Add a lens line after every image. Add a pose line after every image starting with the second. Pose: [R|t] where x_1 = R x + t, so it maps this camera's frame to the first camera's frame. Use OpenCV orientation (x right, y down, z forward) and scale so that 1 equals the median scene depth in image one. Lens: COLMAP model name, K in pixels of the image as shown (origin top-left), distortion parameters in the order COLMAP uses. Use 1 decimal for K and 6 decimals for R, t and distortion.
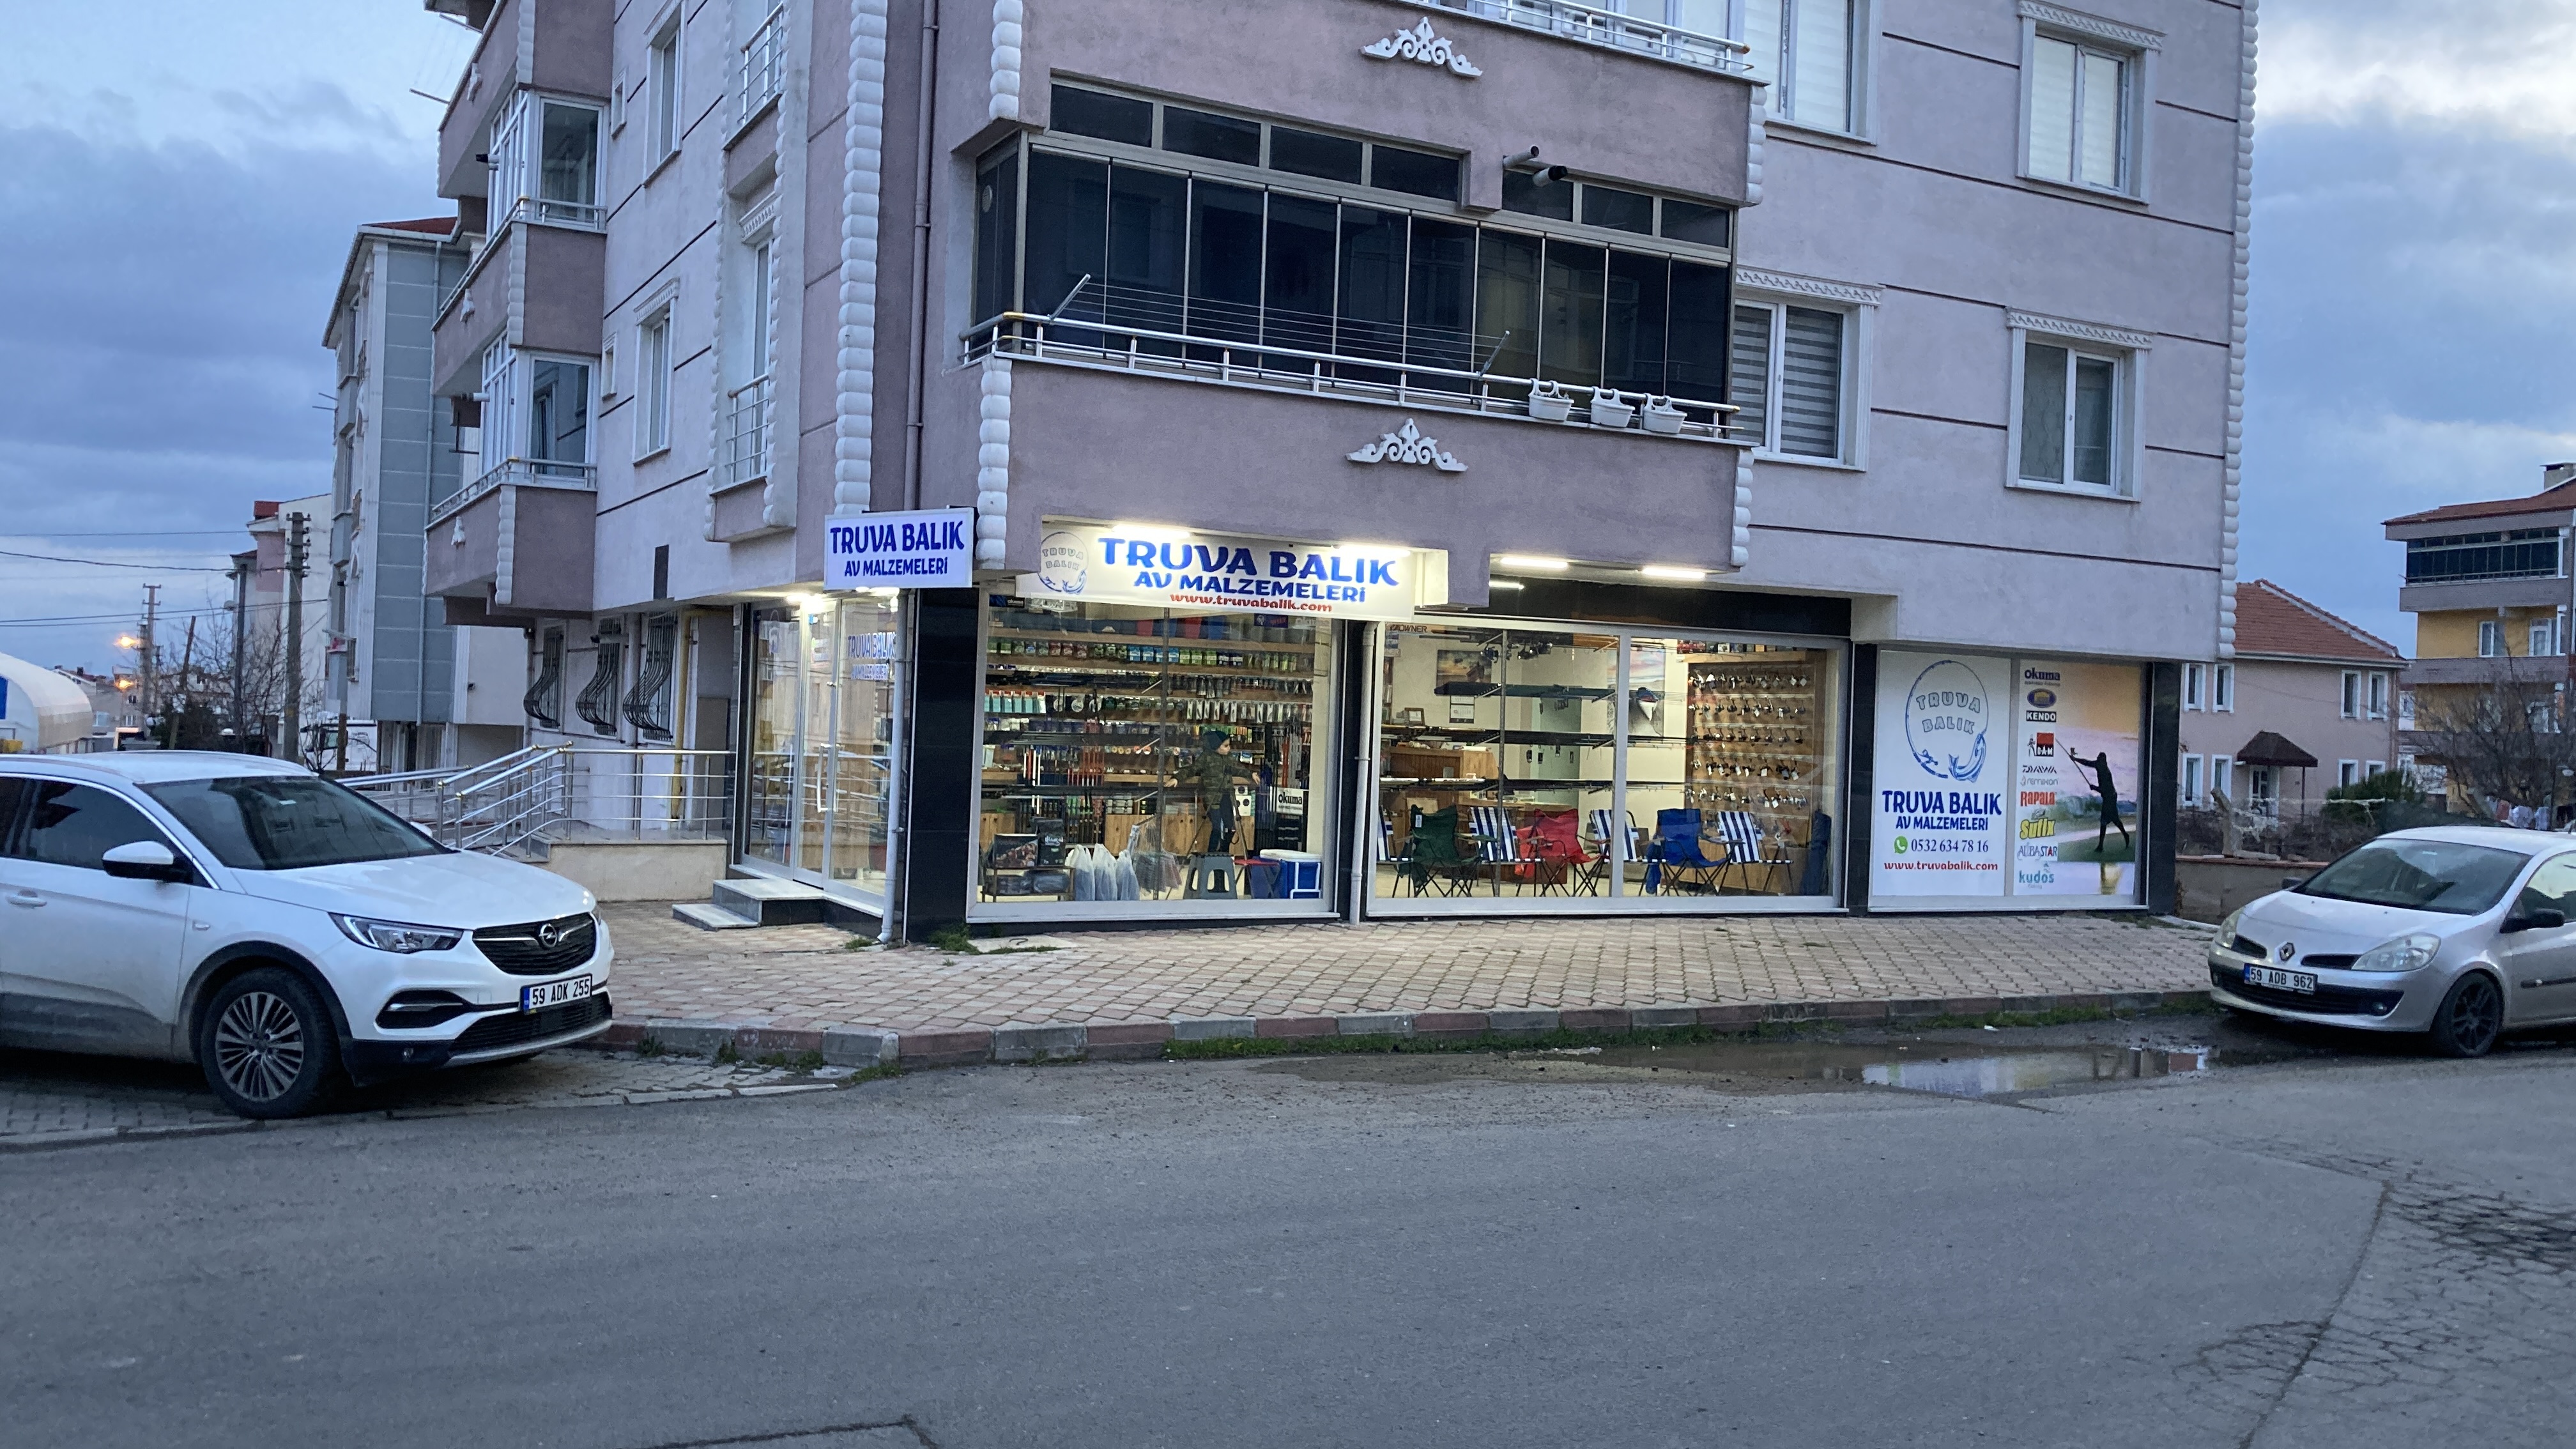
lens RADIAL K [[2119.1, 0, 1302.1], [0, 2119.1, 720.7], [0, 0, 1]] dist [0.034313, 0.007307]
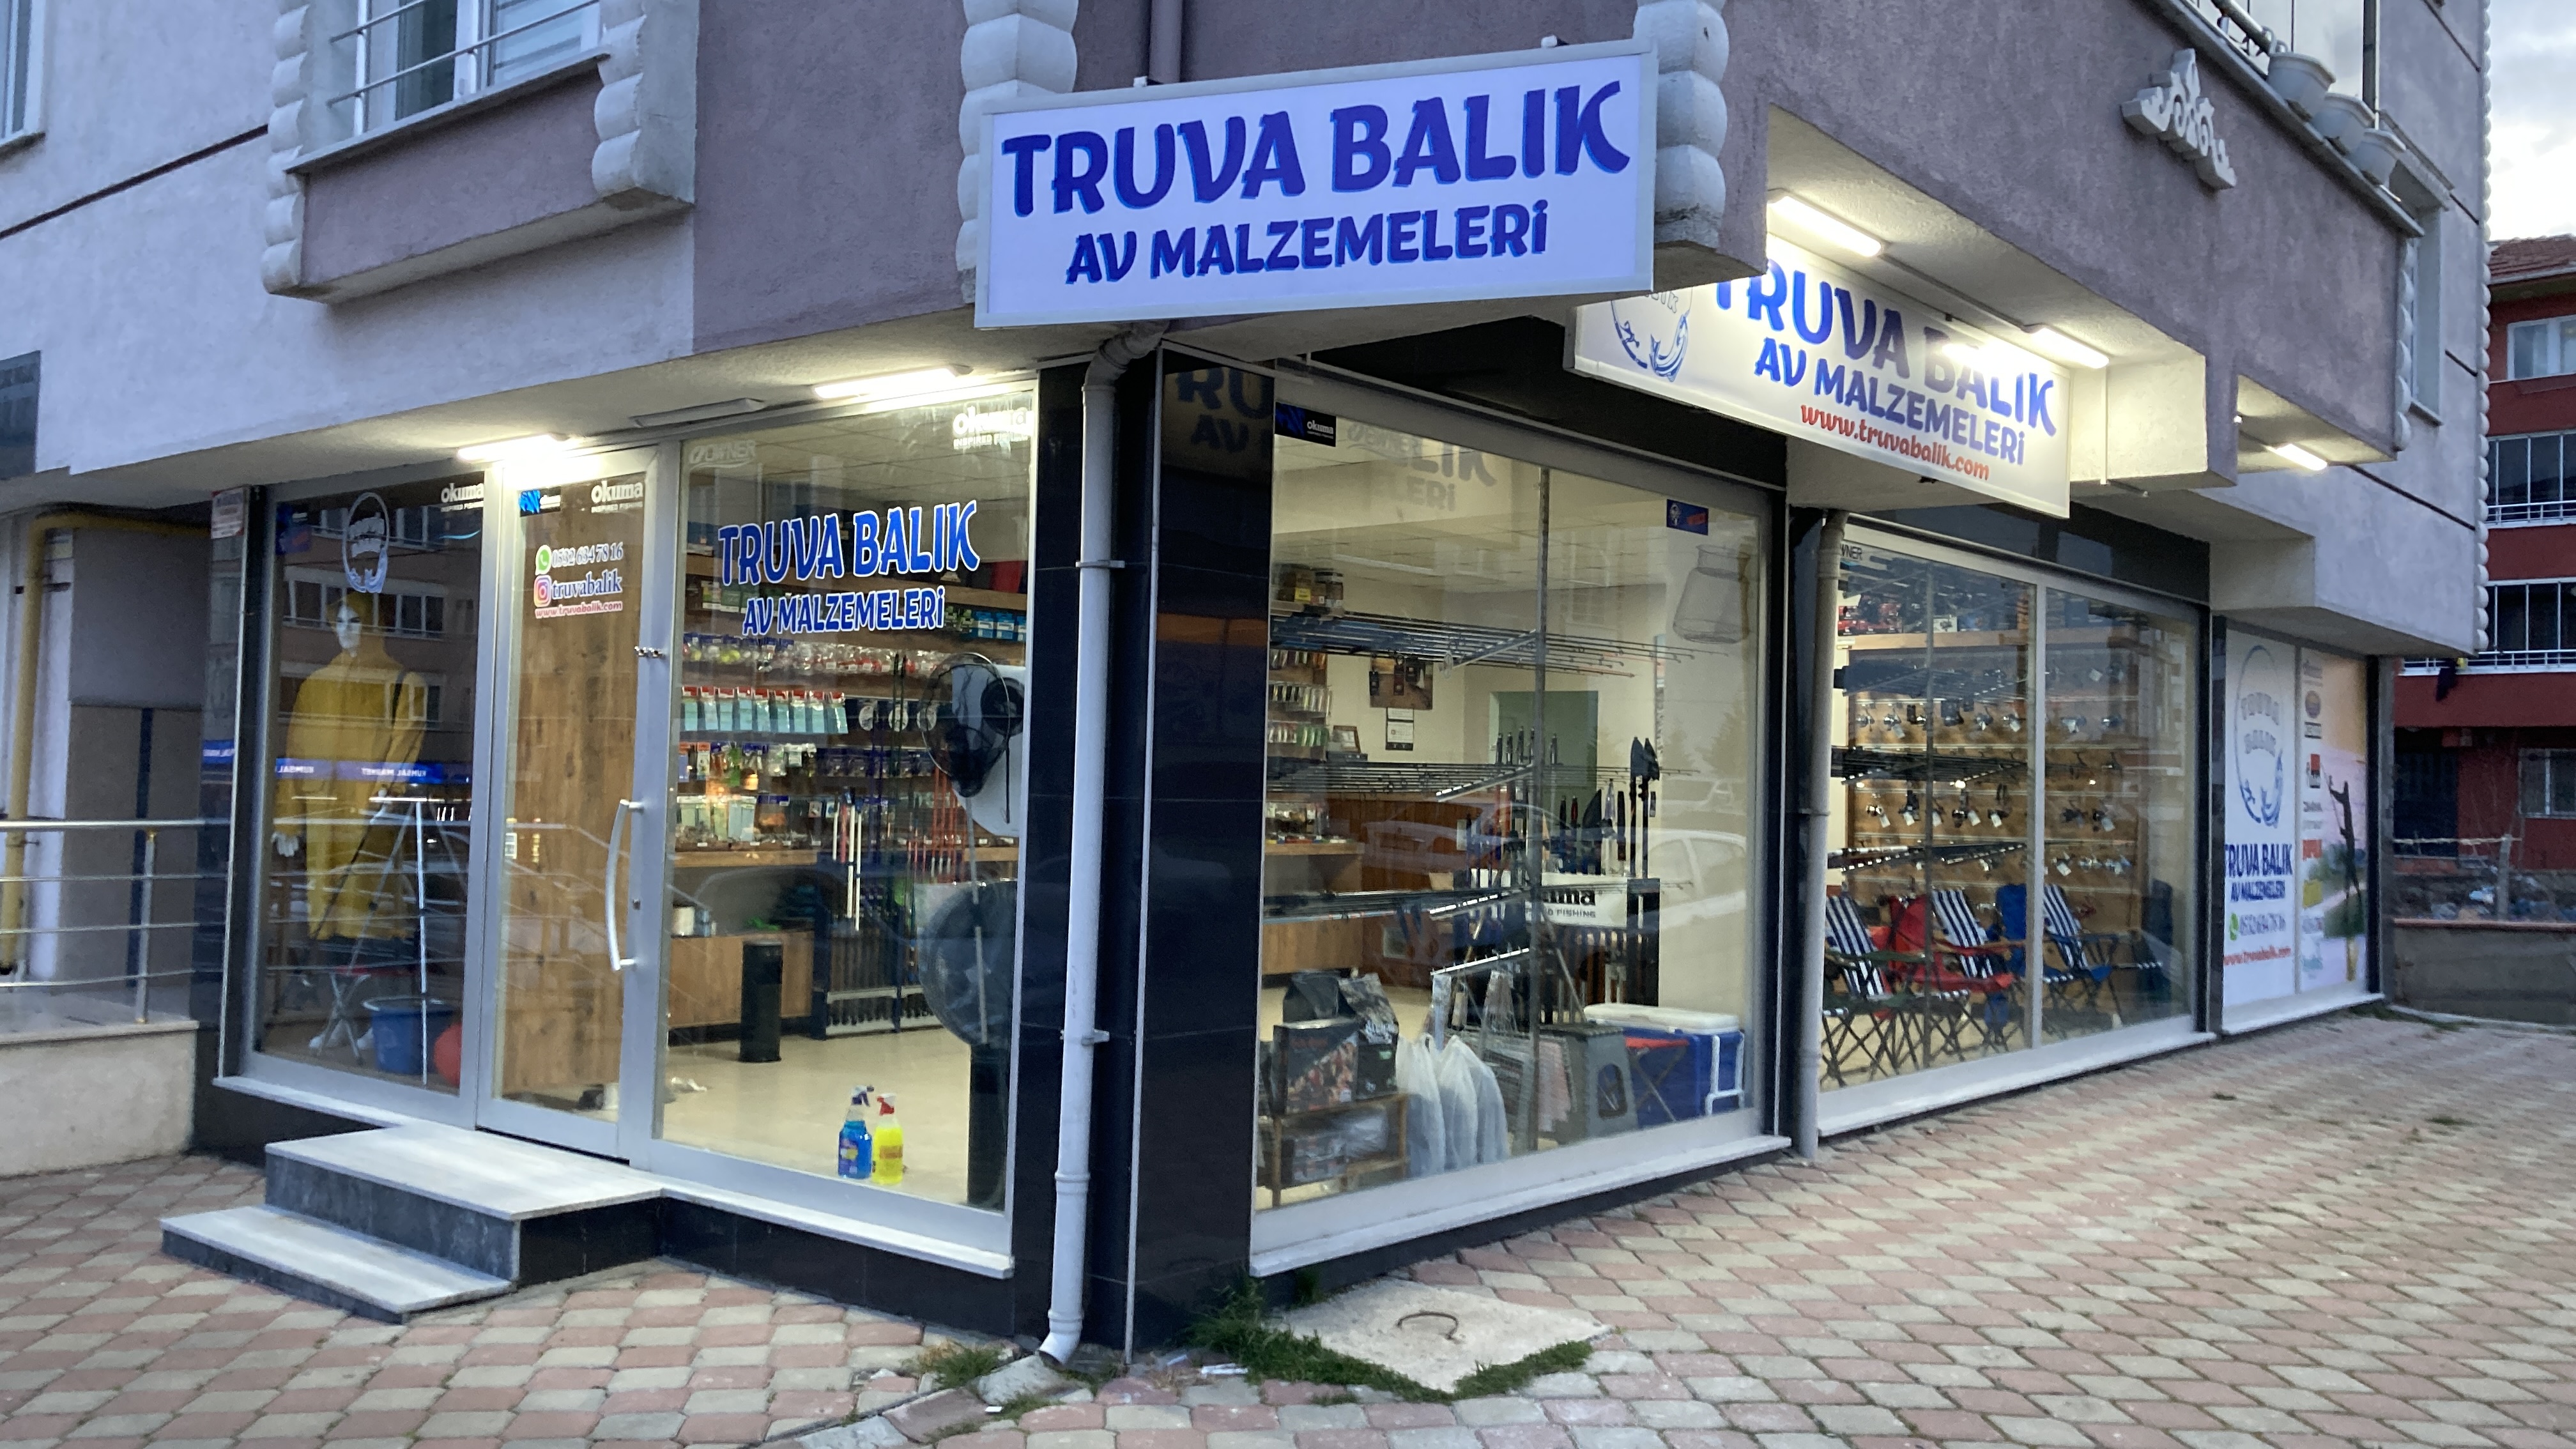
lens RADIAL K [[2119.1, 0, 1271.6], [0, 2119.1, 714.2], [0, 0, 1]] dist [0.034313, 0.007307]
pose [[0.934234, -0.001371, 0.356659, -0.262062], [0.009330, 0.999744, -0.020596, 0.004314], [-0.356540, 0.022569, 0.934008, 0.594935]]
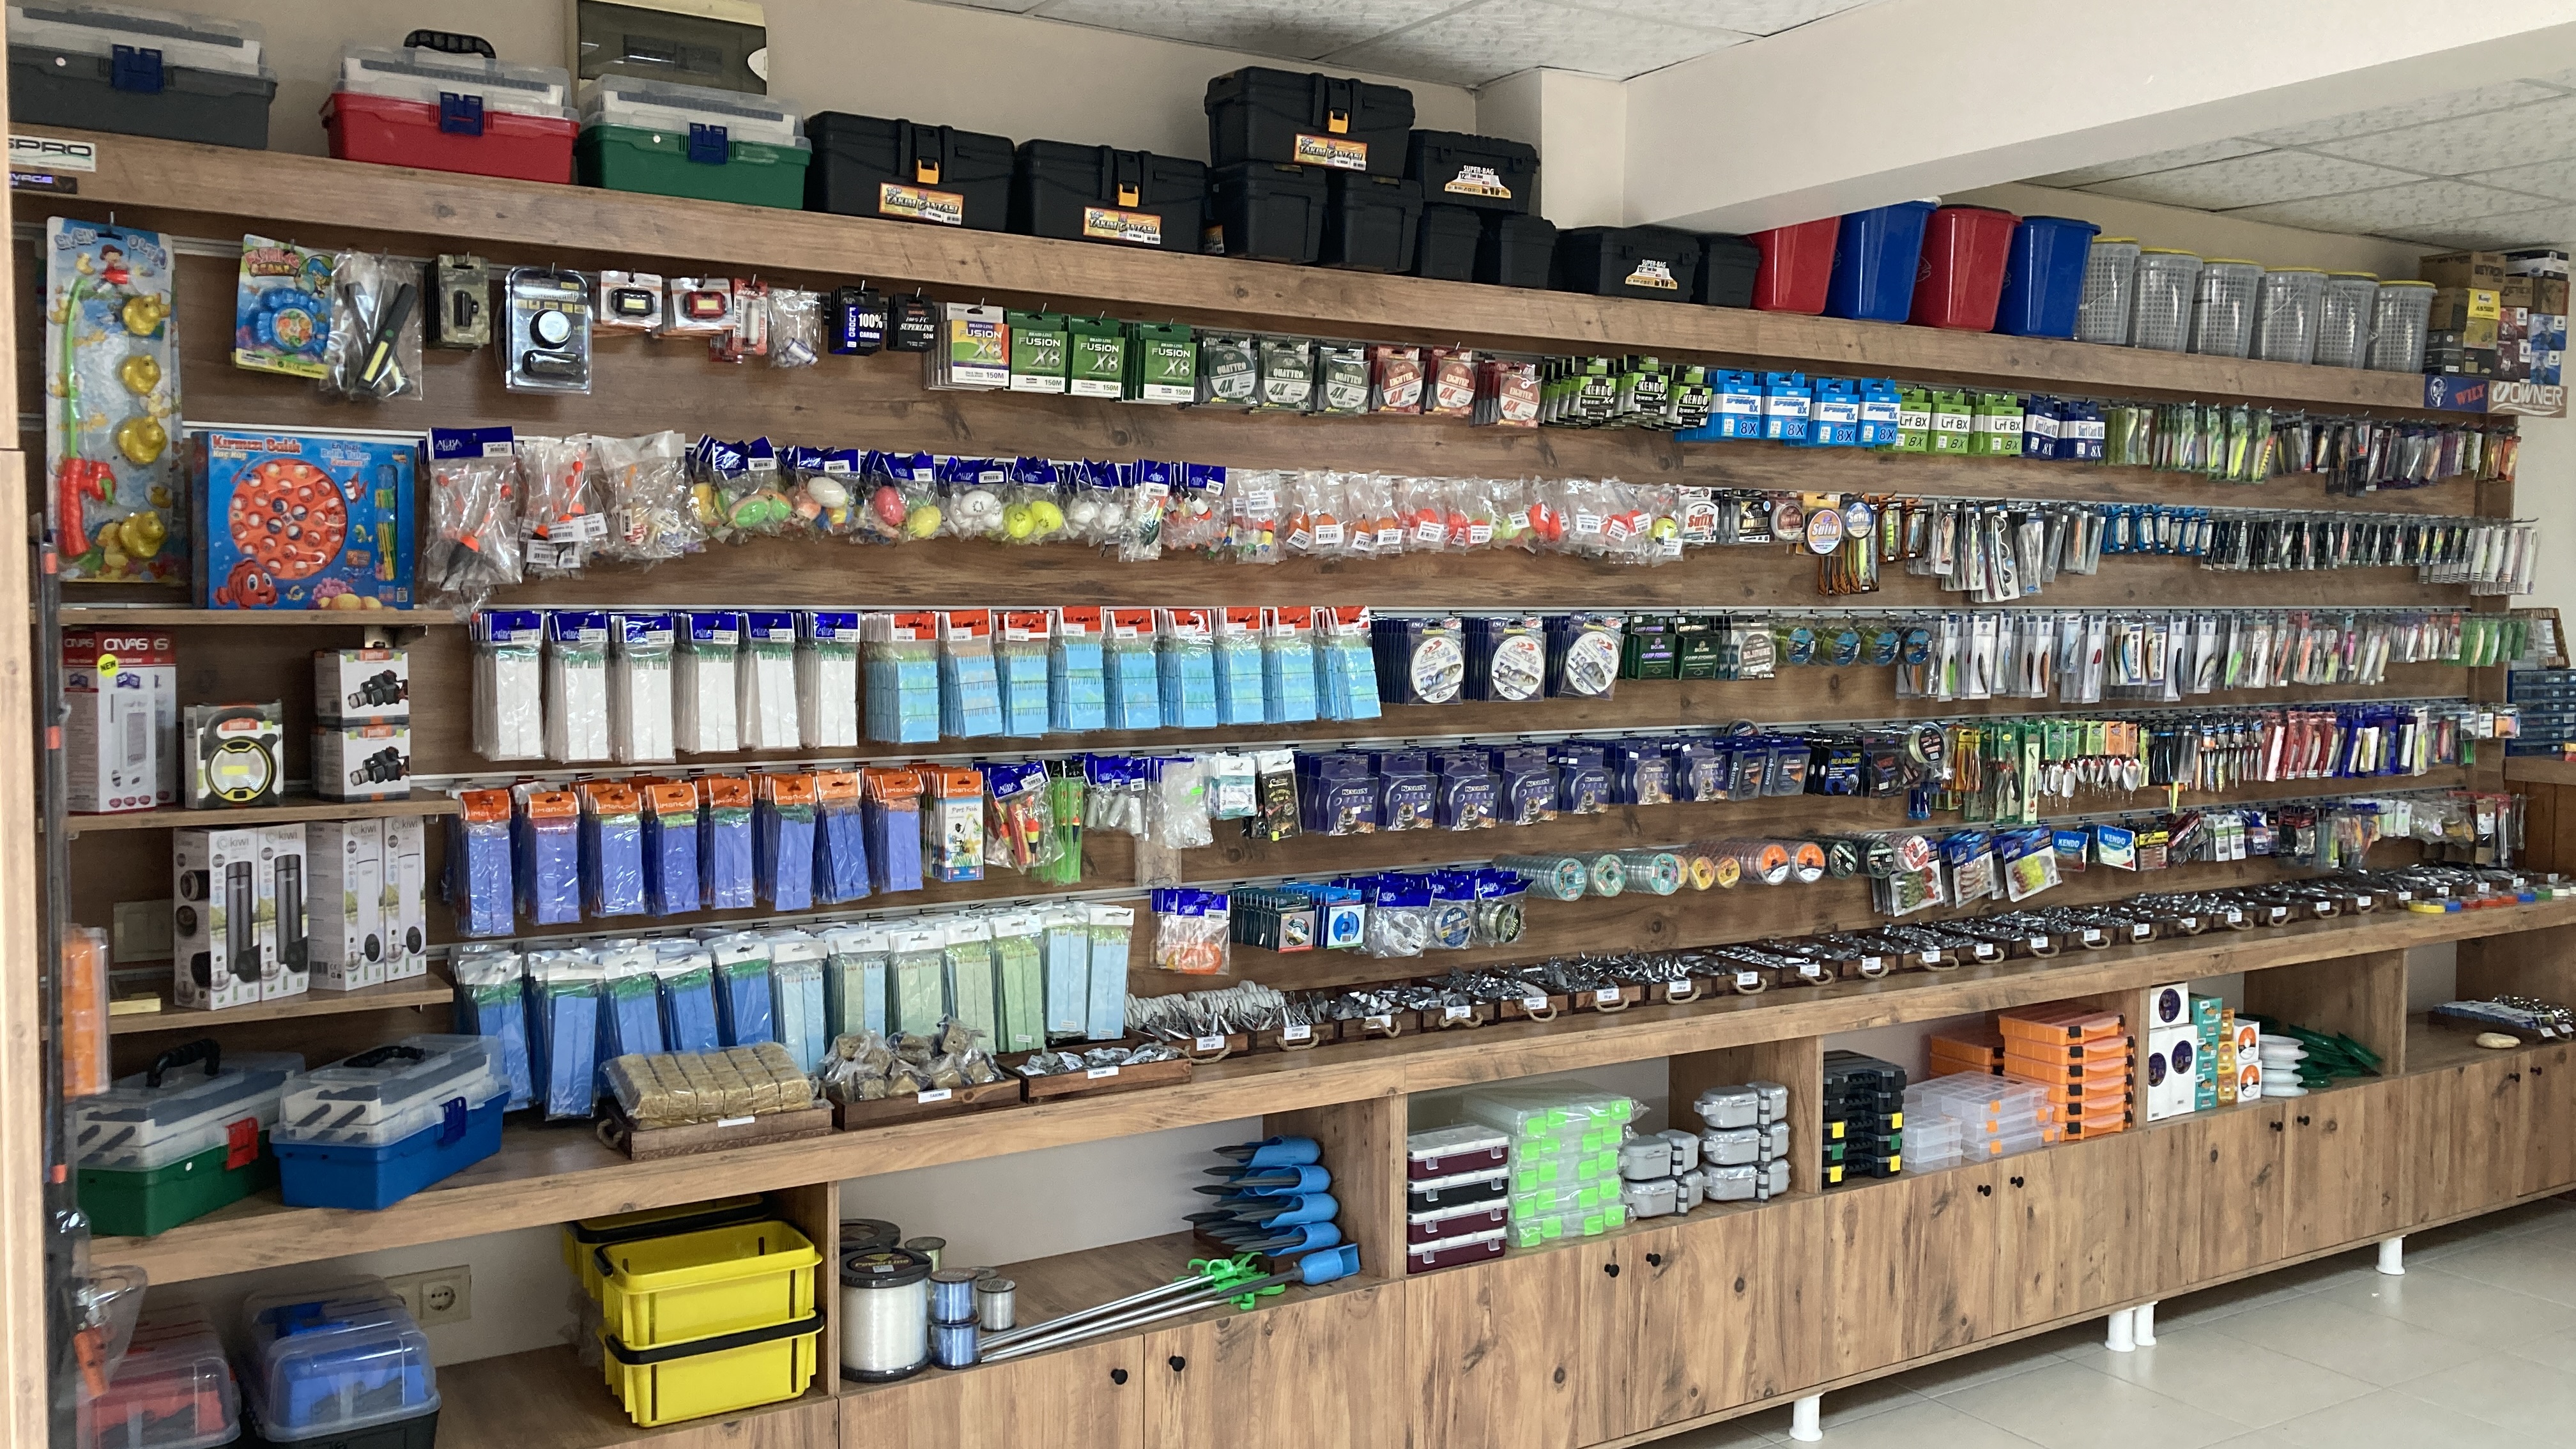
lens RADIAL K [[2119.1, 0, 1290.8], [0, 2119.1, 724.2], [0, 0, 1]] dist [0.034313, 0.007307]
pose [[0.997026, -0.033540, 0.069387, -0.177611], [0.028650, 0.997115, 0.070294, -0.020710], [-0.071545, -0.068097, 0.995110, 1.015047]]
